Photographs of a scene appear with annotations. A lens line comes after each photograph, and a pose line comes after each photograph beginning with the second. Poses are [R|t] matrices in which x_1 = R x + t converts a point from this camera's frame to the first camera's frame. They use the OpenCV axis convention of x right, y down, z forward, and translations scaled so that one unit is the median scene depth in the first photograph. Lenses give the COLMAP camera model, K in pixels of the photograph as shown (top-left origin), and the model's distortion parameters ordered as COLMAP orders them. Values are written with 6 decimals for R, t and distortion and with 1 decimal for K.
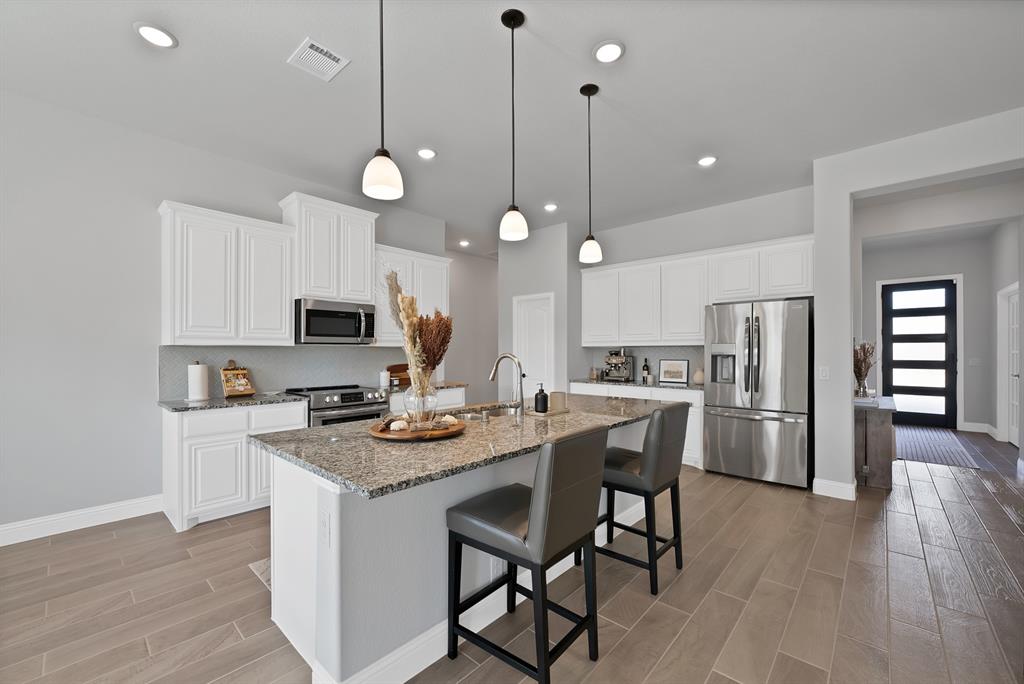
lens RADIAL K [[411.3, 0, 511.0], [0, 411.3, 343.5], [0, 0, 1]] dist [-0.001711, -0.000041]
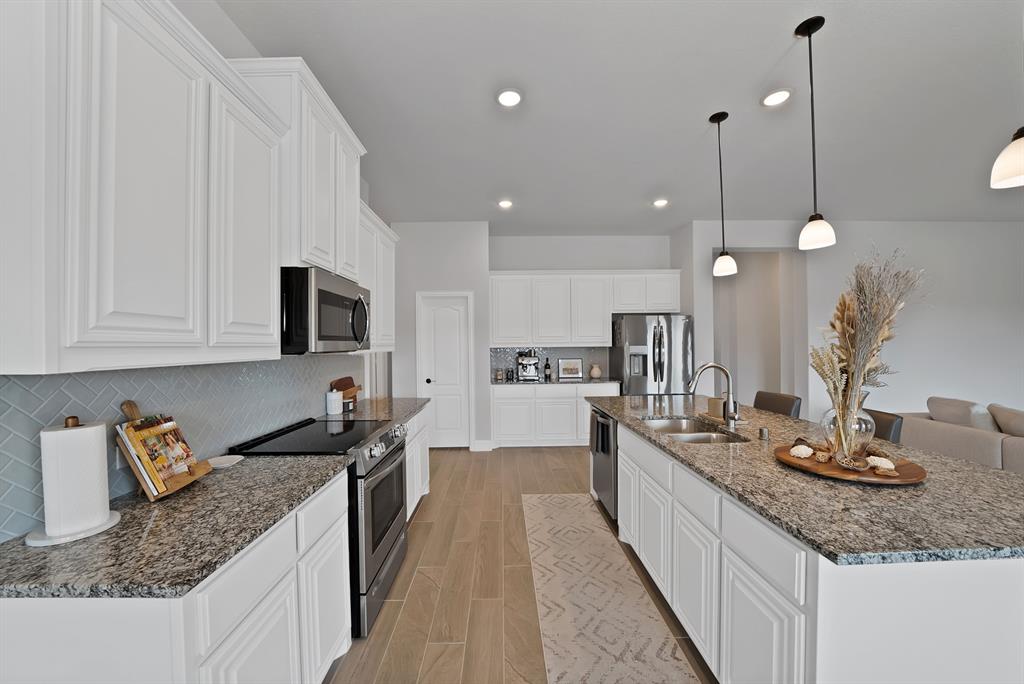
lens RADIAL K [[369.7, 0, 511.8], [0, 369.7, 342.7], [0, 0, 1]] dist [-0.000273, -0.000037]
pose [[0.722798, -0.001909, 0.691057, -0.489582], [-0.004498, 0.999962, 0.007467, -0.014347], [-0.691045, -0.008505, 0.722762, 0.368001]]
